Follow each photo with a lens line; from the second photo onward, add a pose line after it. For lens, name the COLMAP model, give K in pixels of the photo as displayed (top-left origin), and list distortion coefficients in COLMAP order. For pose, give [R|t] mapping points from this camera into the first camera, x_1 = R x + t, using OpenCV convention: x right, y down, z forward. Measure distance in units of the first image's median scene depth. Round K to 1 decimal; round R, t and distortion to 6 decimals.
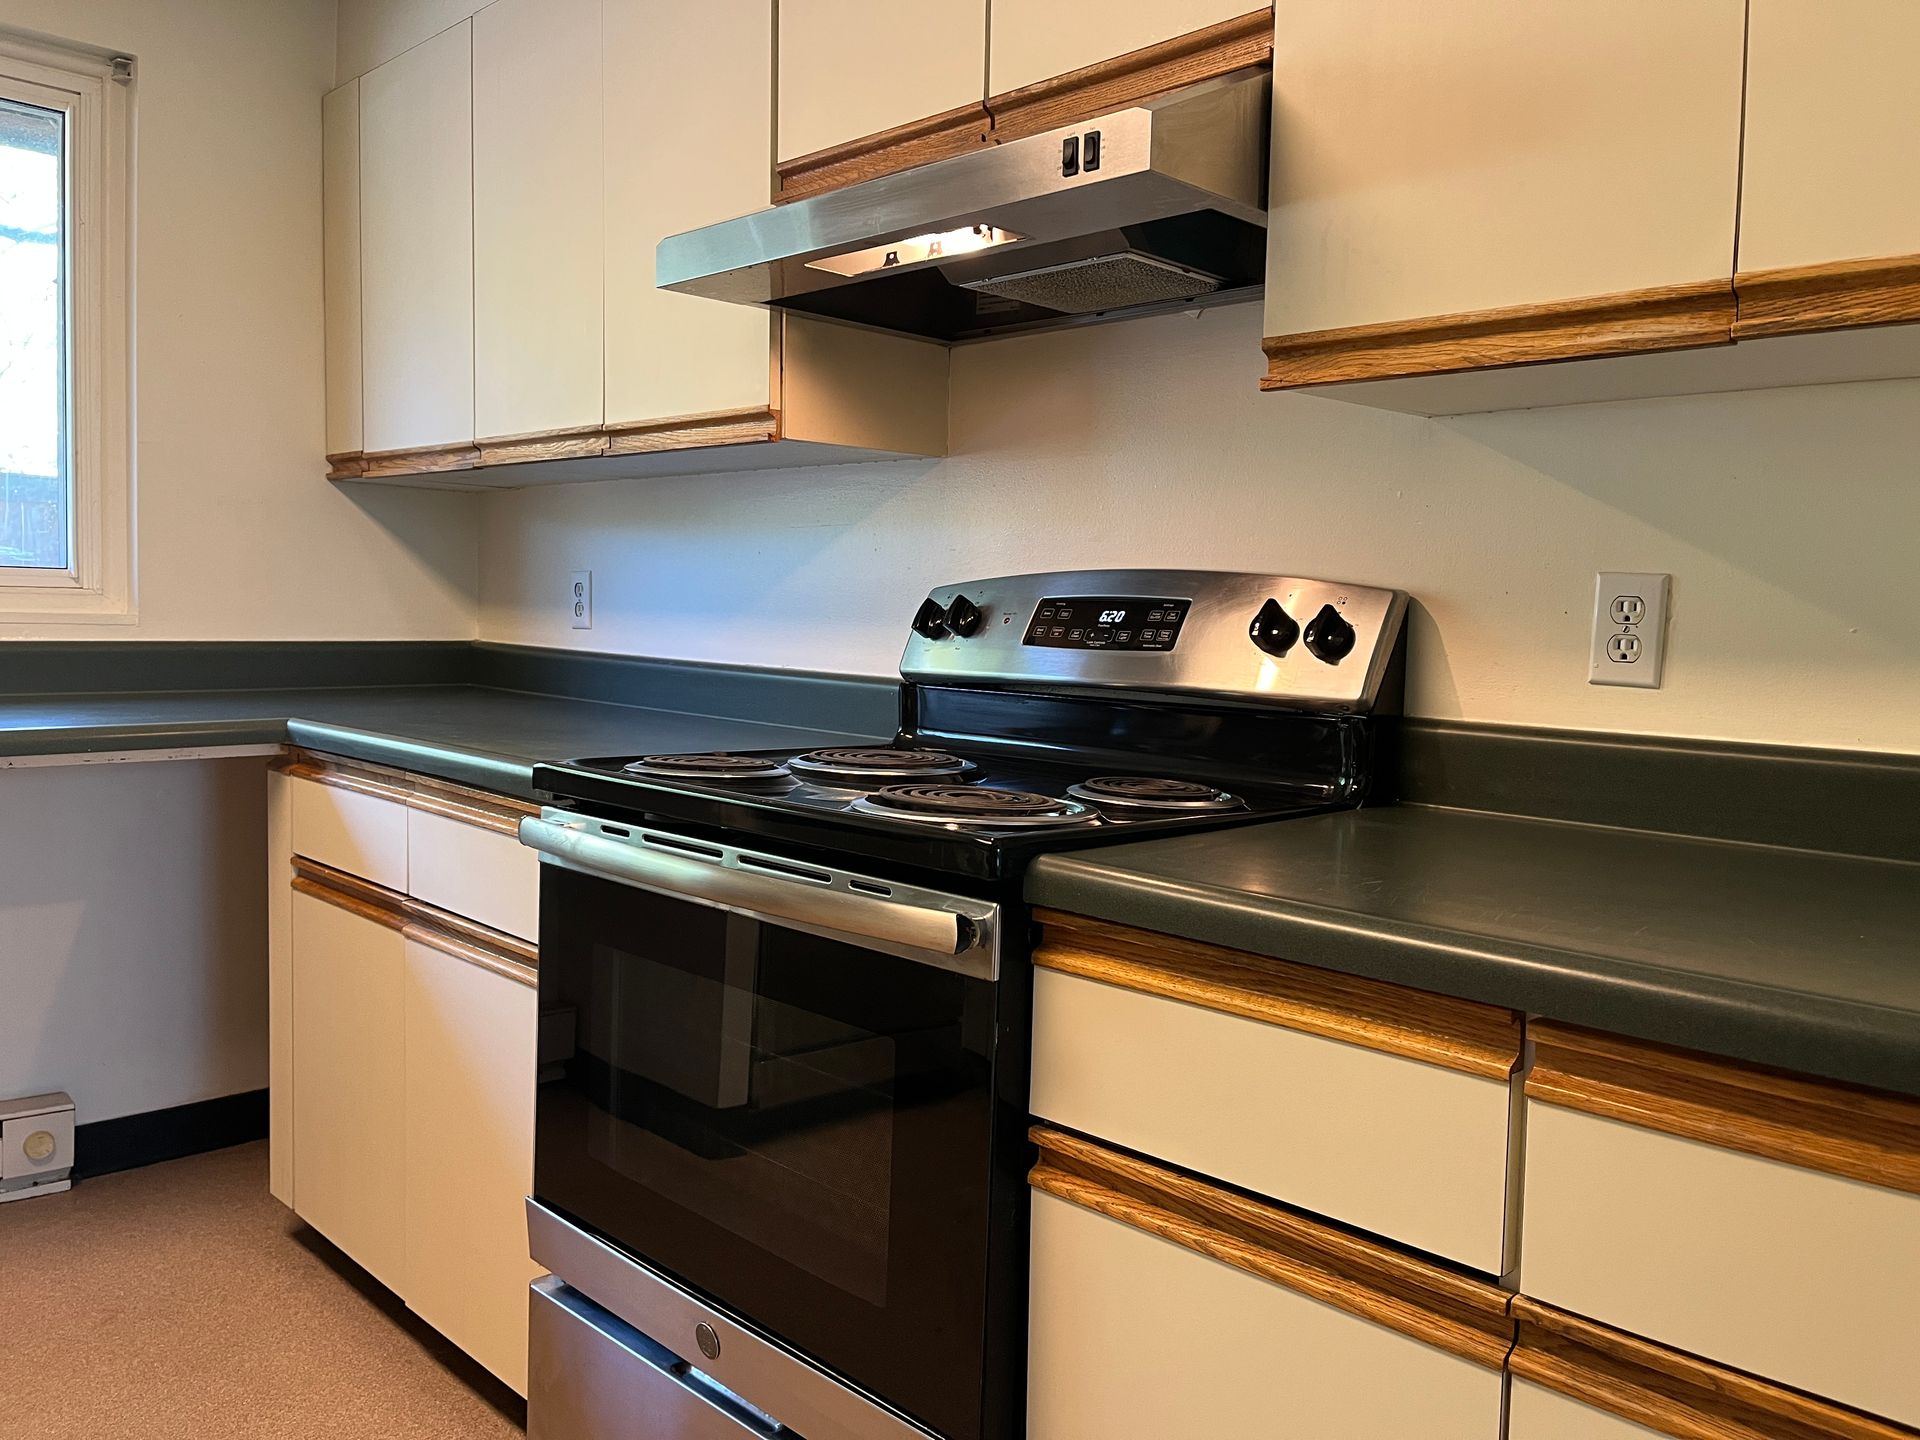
lens RADIAL K [[1466.9, 0, 971.4], [0, 1466.9, 712.3], [0, 0, 1]] dist [0.031720, -0.039367]
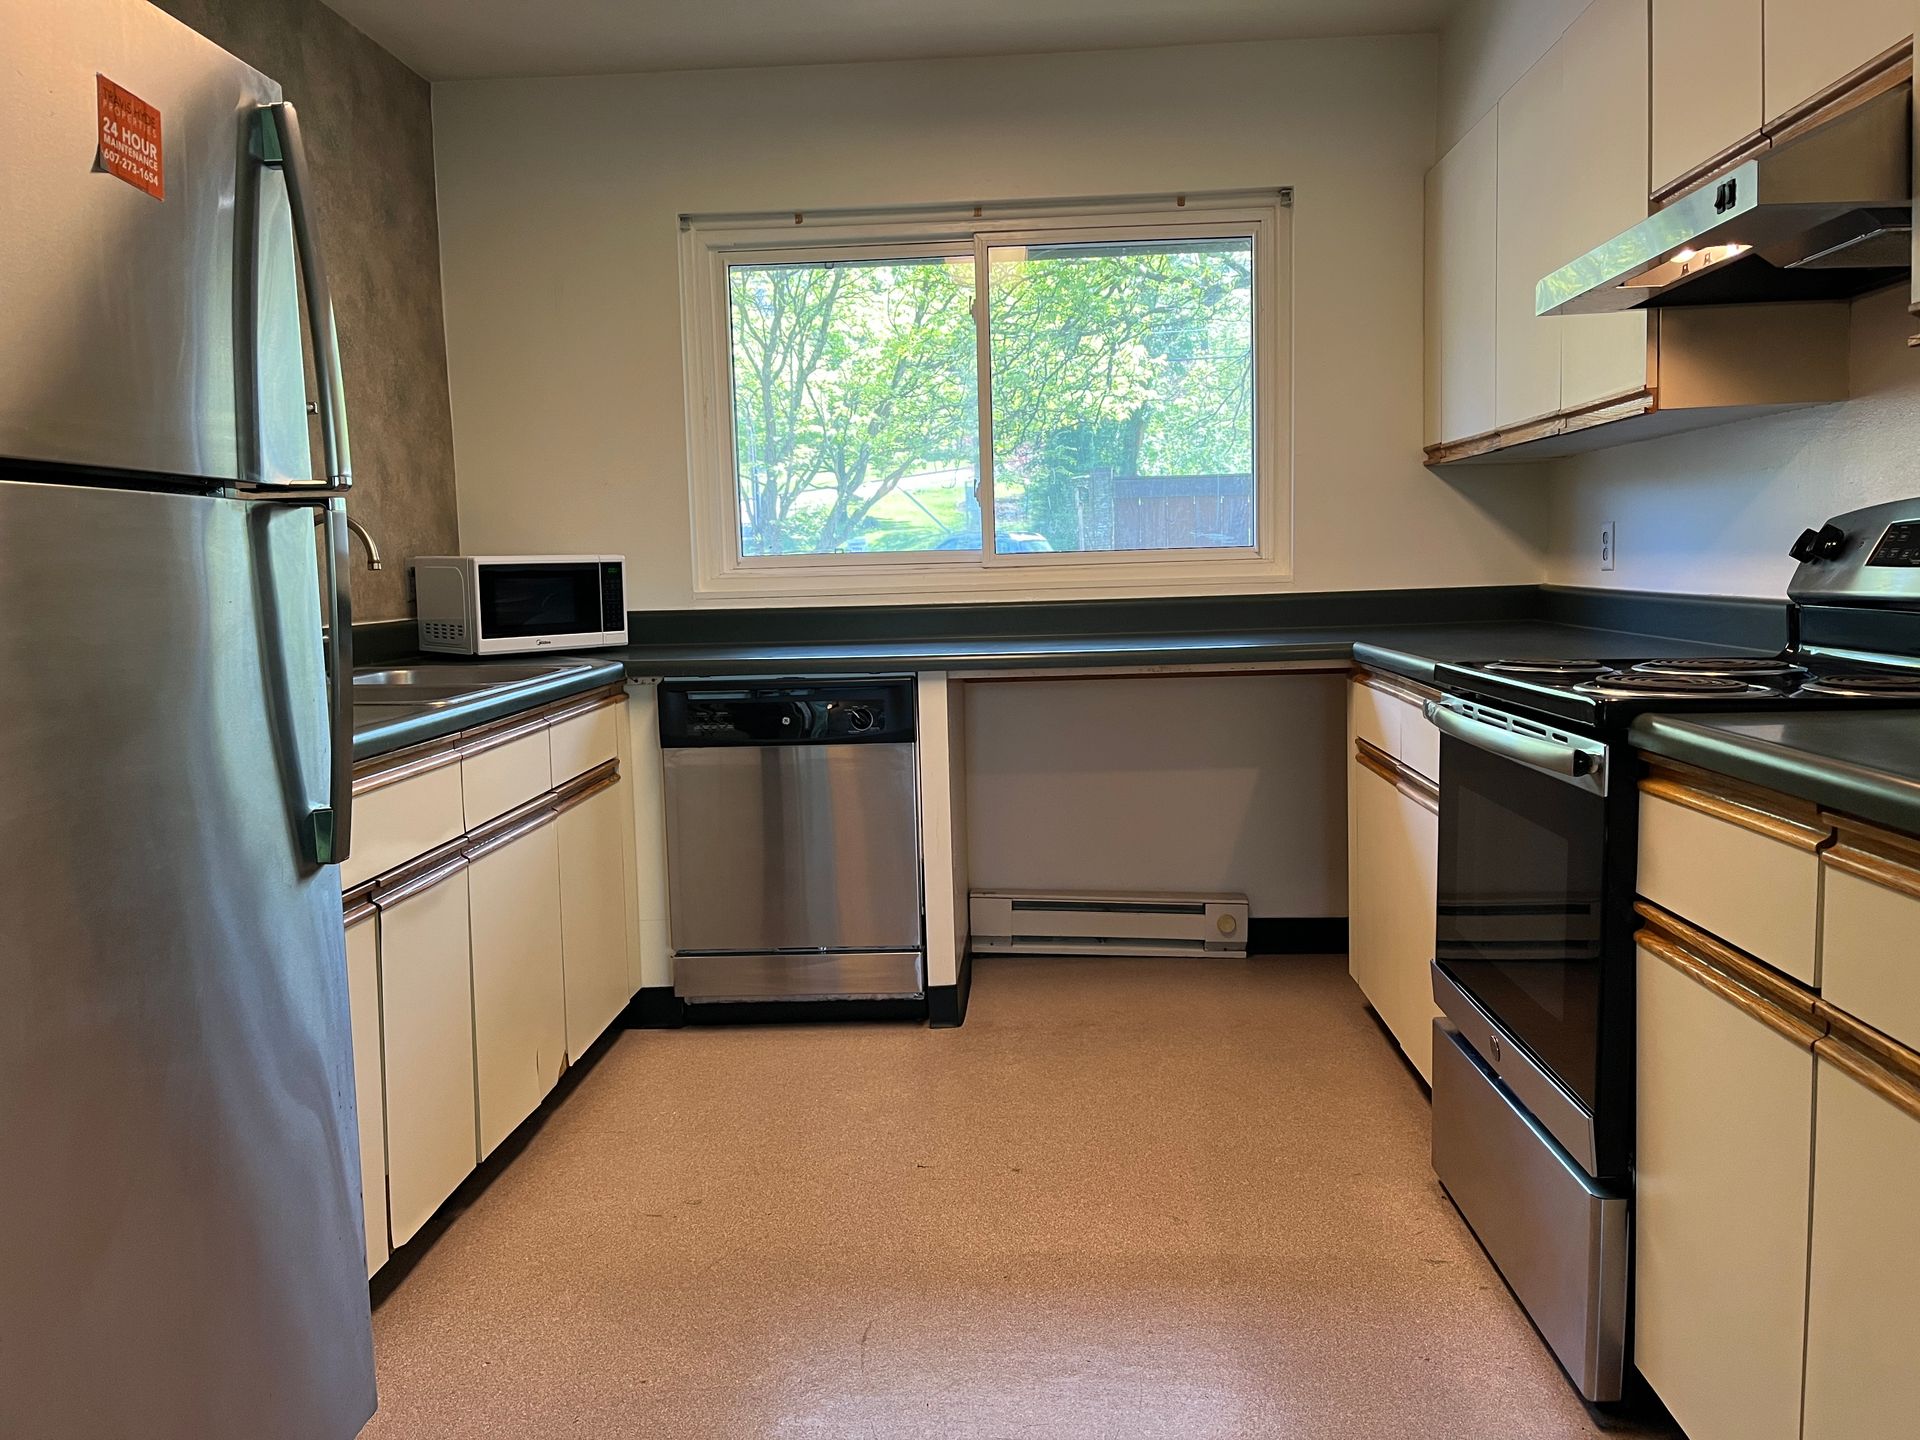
lens RADIAL K [[1466.9, 0, 962.7], [0, 1466.9, 717.6], [0, 0, 1]] dist [0.031720, -0.039367]
pose [[0.662380, 0.029244, -0.748597, 0.413088], [-0.003787, 0.999356, 0.035689, 0.031863], [0.749158, -0.020805, 0.662064, -0.272523]]
